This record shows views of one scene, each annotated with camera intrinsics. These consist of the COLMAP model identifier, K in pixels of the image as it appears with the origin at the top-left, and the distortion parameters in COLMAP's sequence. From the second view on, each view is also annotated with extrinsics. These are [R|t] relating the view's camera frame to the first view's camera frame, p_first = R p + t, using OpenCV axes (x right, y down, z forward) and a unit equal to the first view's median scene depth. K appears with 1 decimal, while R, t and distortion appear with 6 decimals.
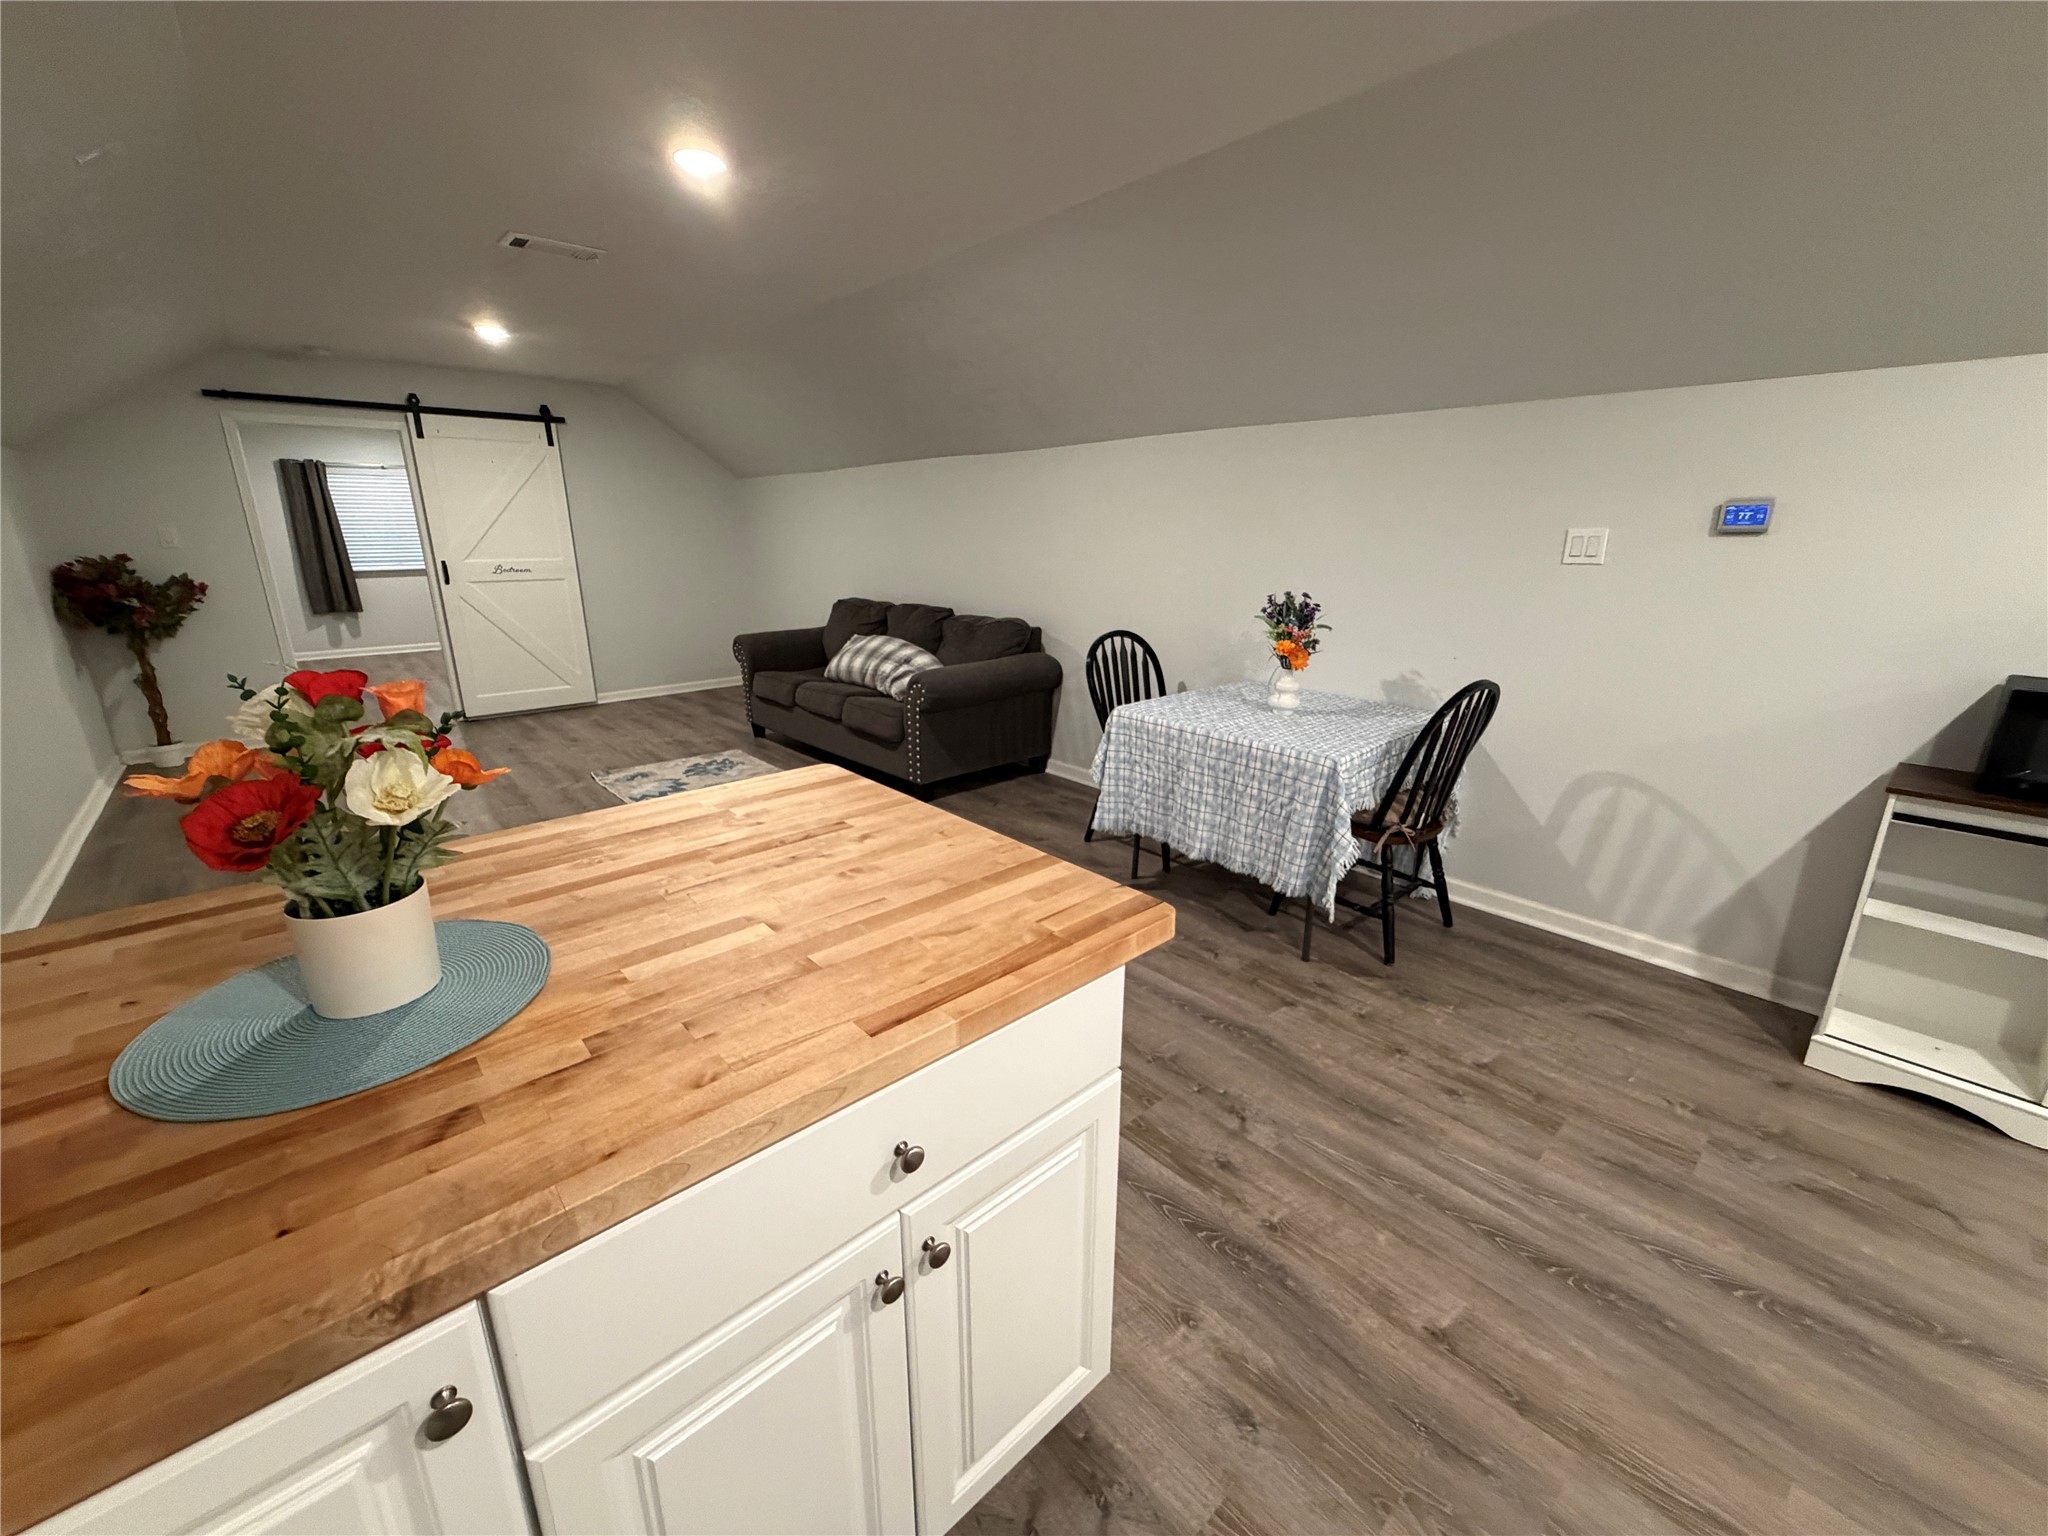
lens RADIAL K [[816.2, 0, 1016.3], [0, 816.2, 767.8], [0, 0, 1]] dist [0.000006, -0.000007]
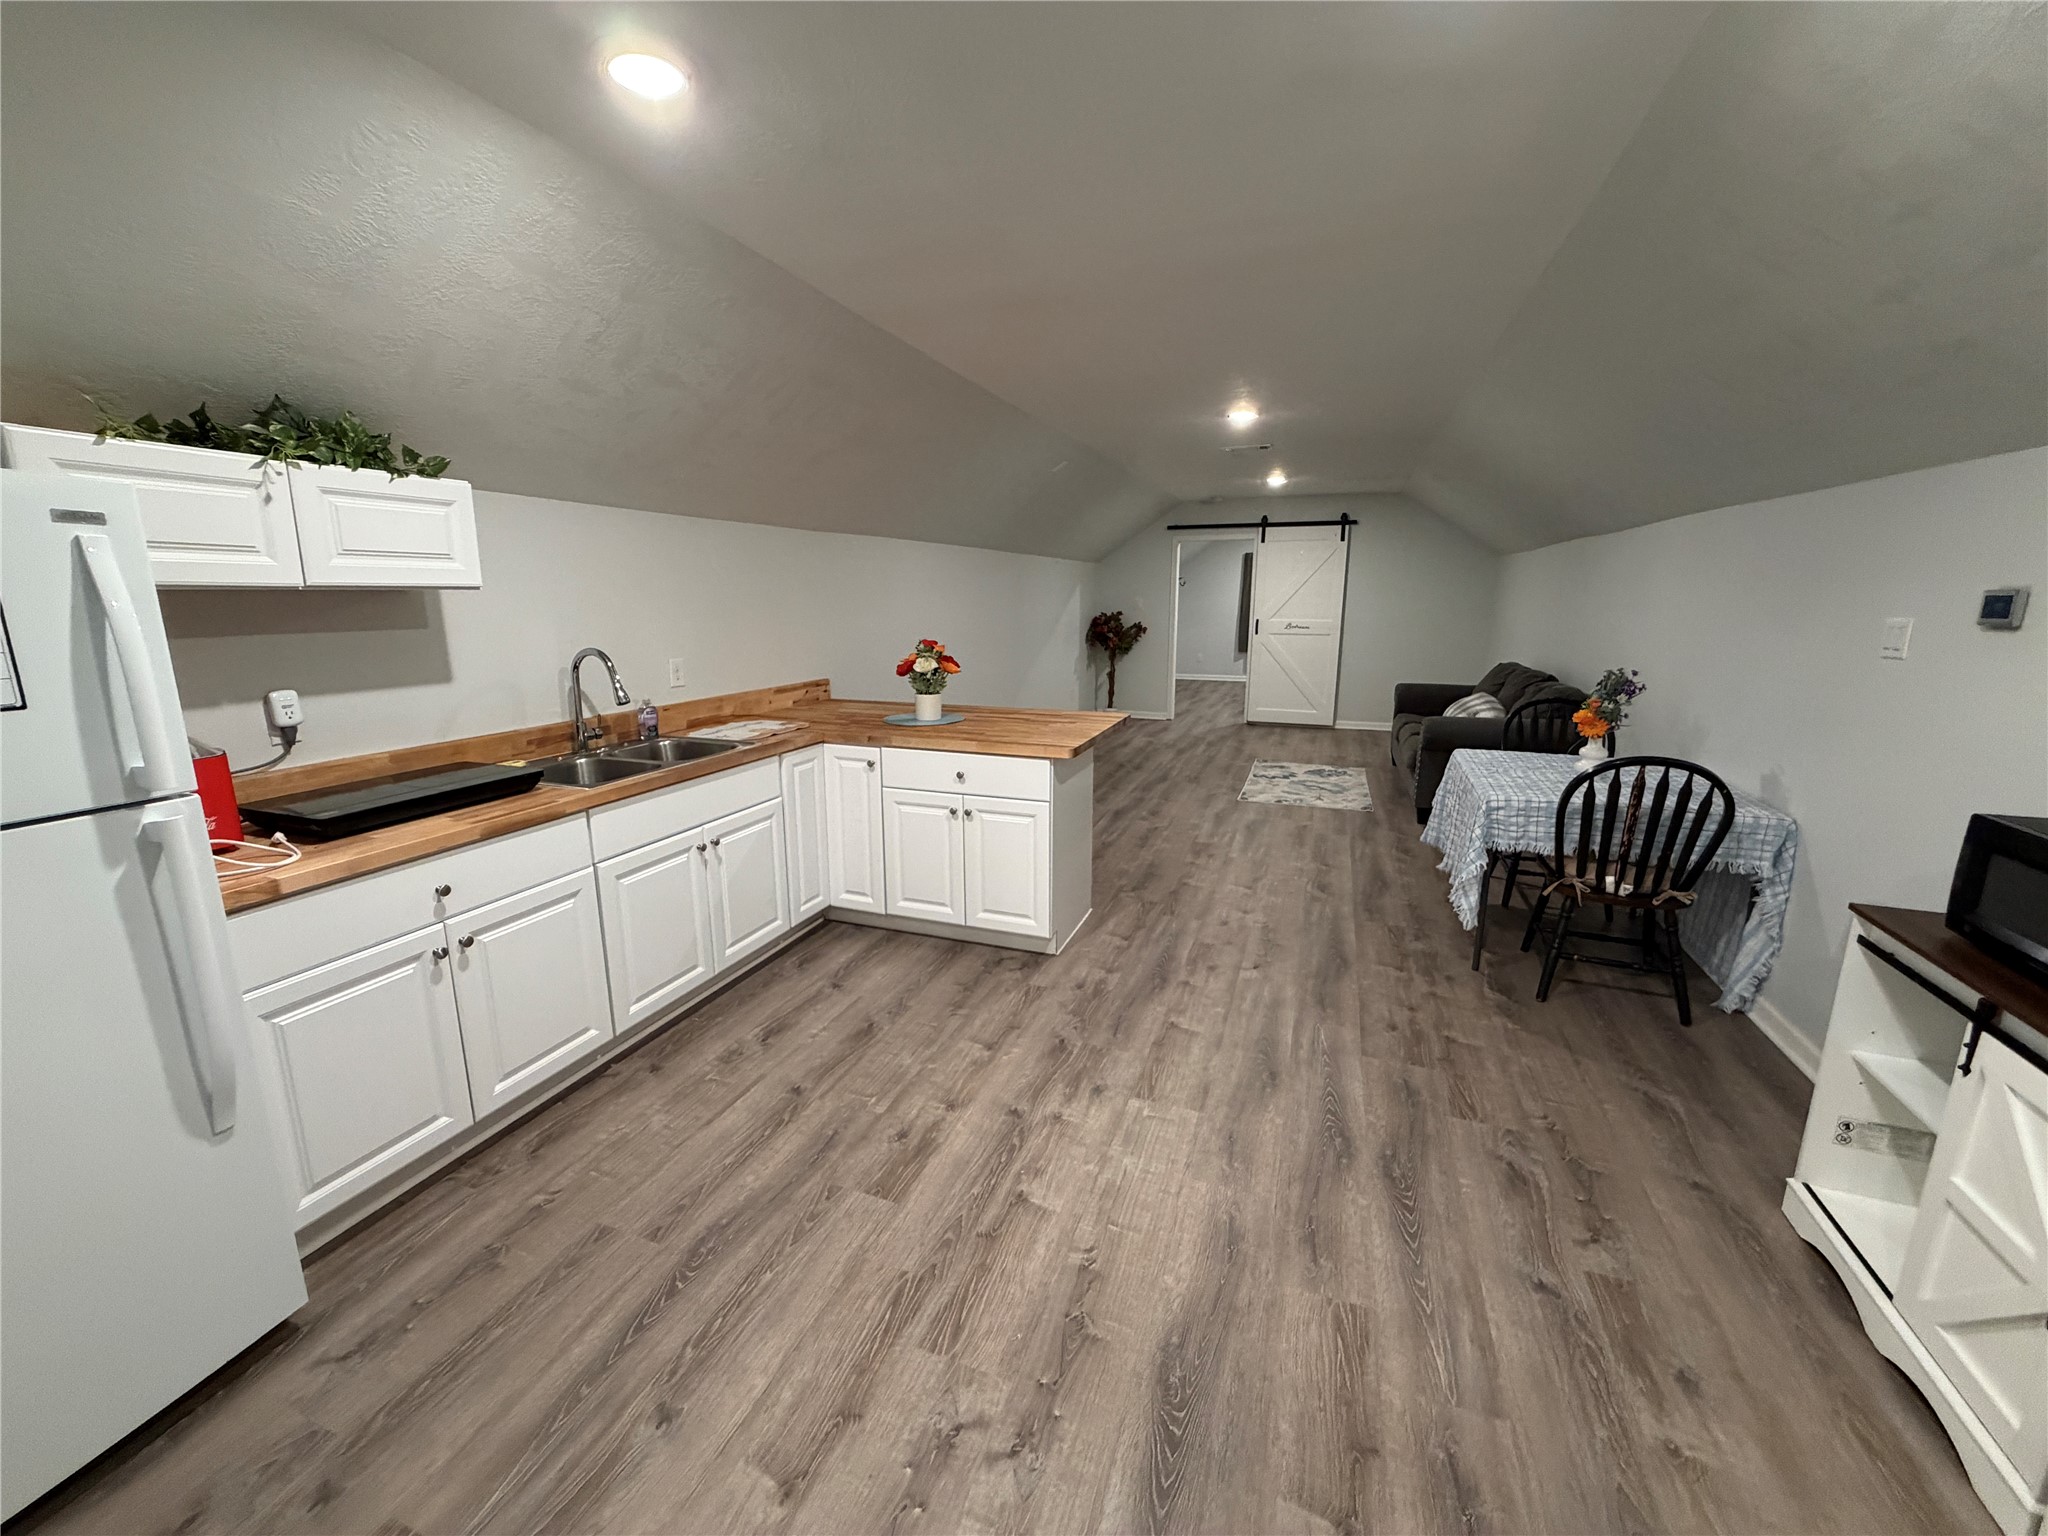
lens RADIAL K [[816.2, 0, 1016.3], [0, 816.2, 767.8], [0, 0, 1]] dist [0.000006, -0.000007]
pose [[0.456668, 0.186607, -0.869846, 0.745427], [-0.249045, 0.965476, 0.076373, 0.021209], [0.854067, 0.181753, 0.487376, -0.143010]]
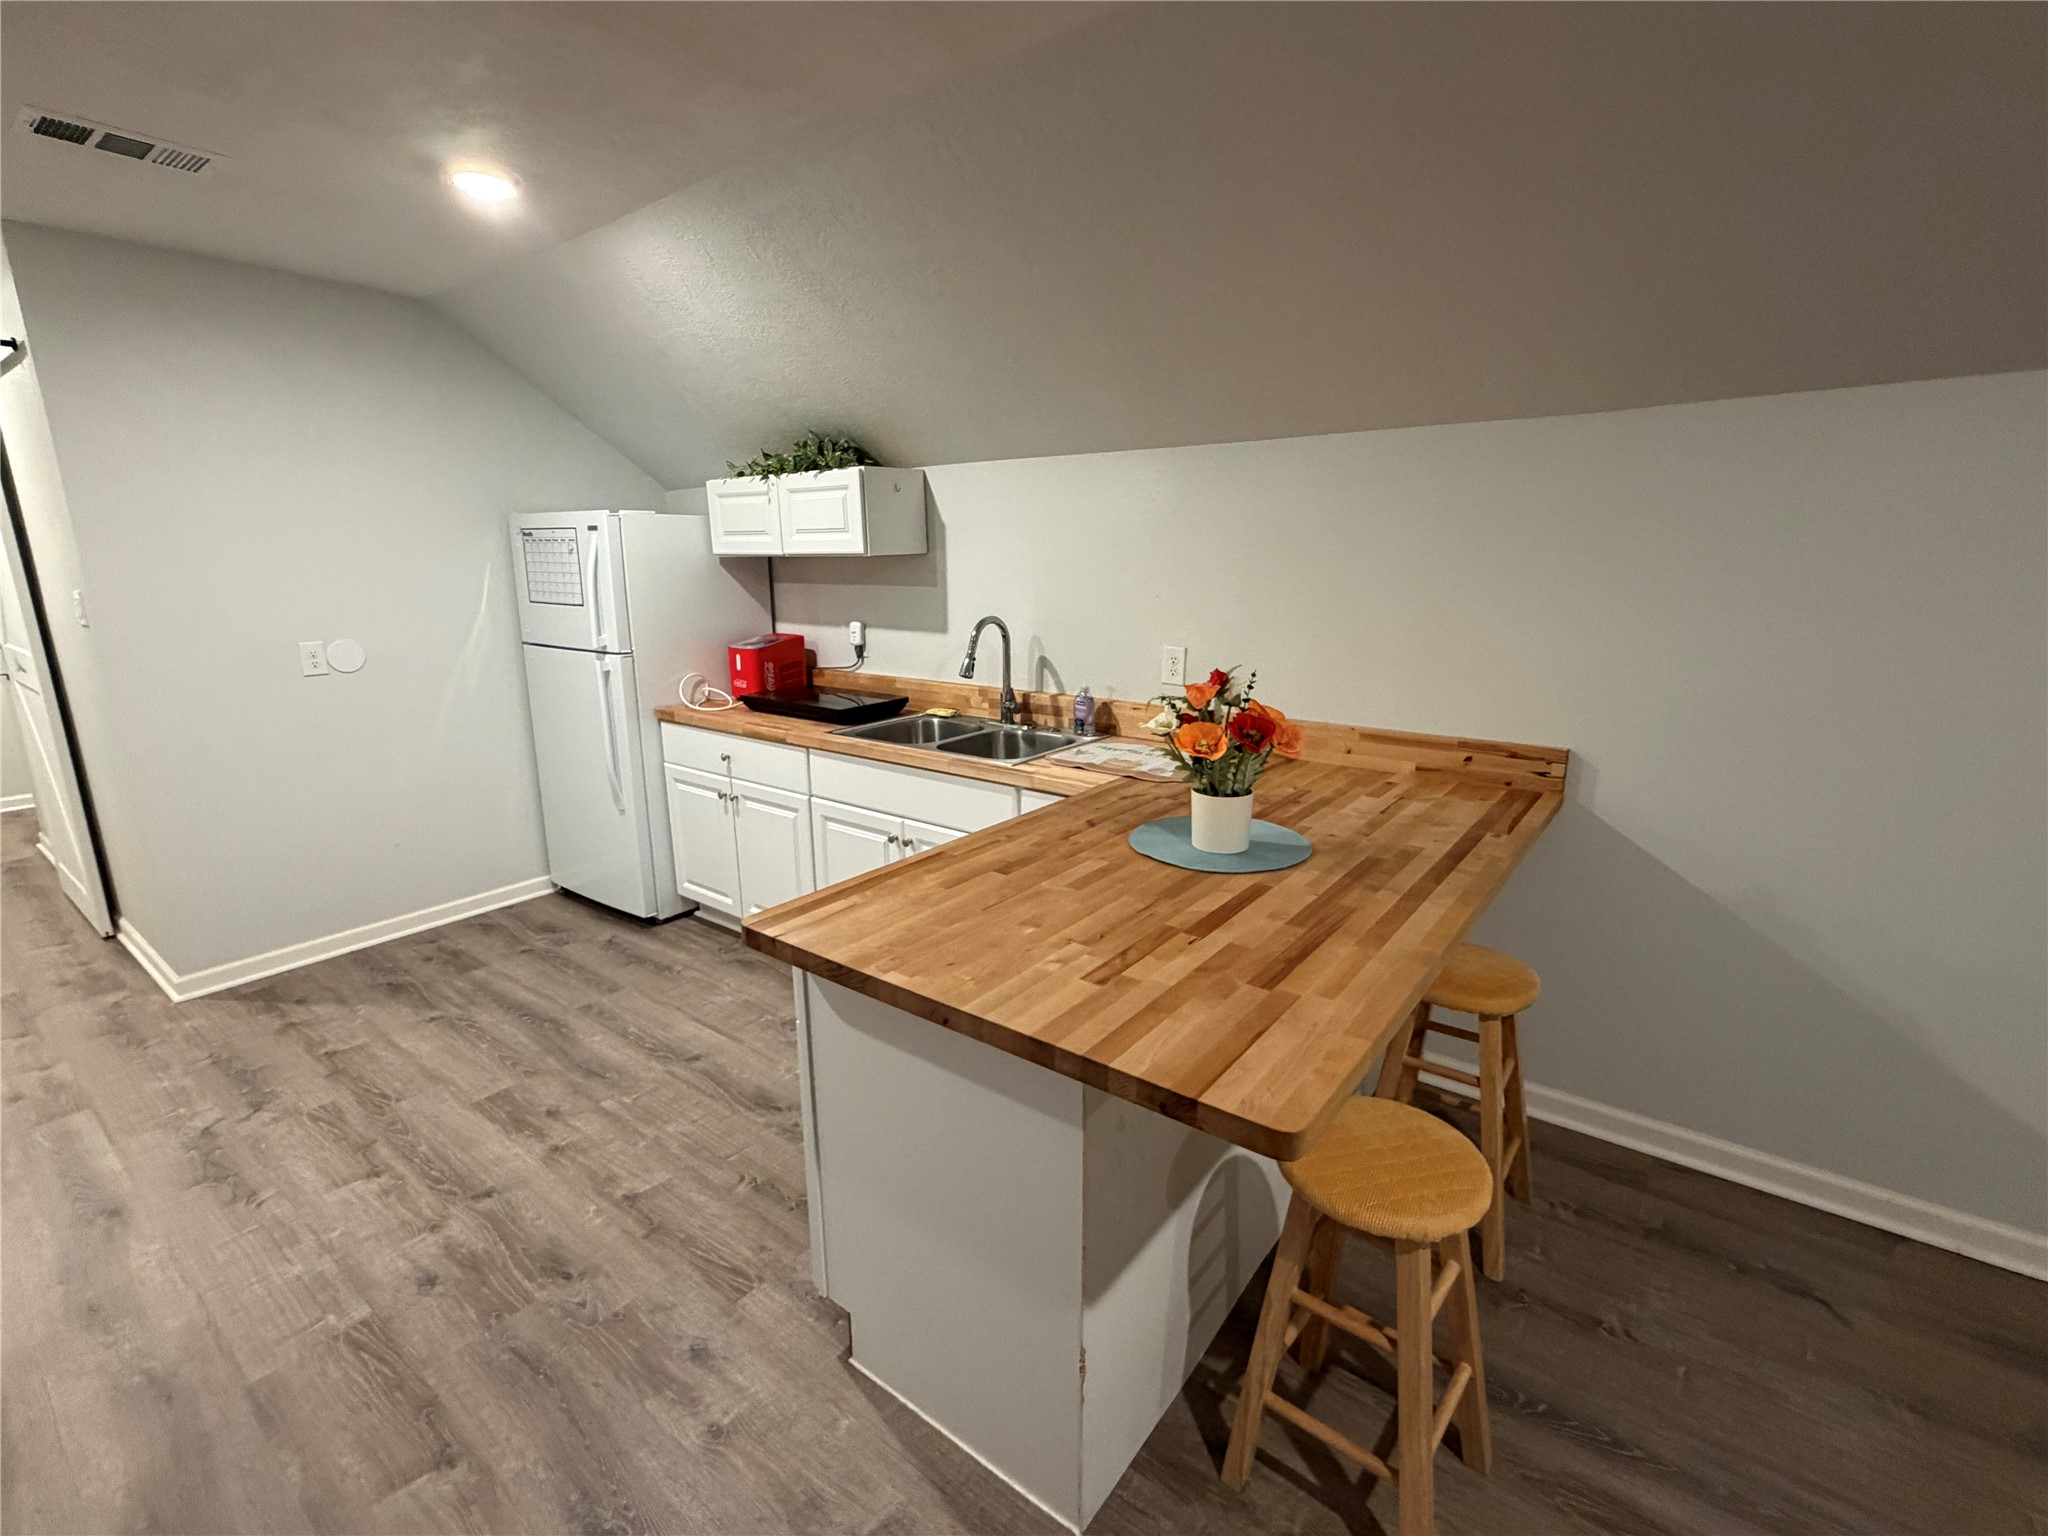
lens RADIAL K [[916.9, 0, 1024.0], [0, 916.9, 768.0], [0, 0, 1]] dist [-0.001120, -0.000266]
pose [[-0.982808, 0.050496, -0.177588, 0.003582], [-0.044083, 0.869870, 0.491307, -0.213559], [0.179288, 0.490689, -0.852690, 0.634342]]
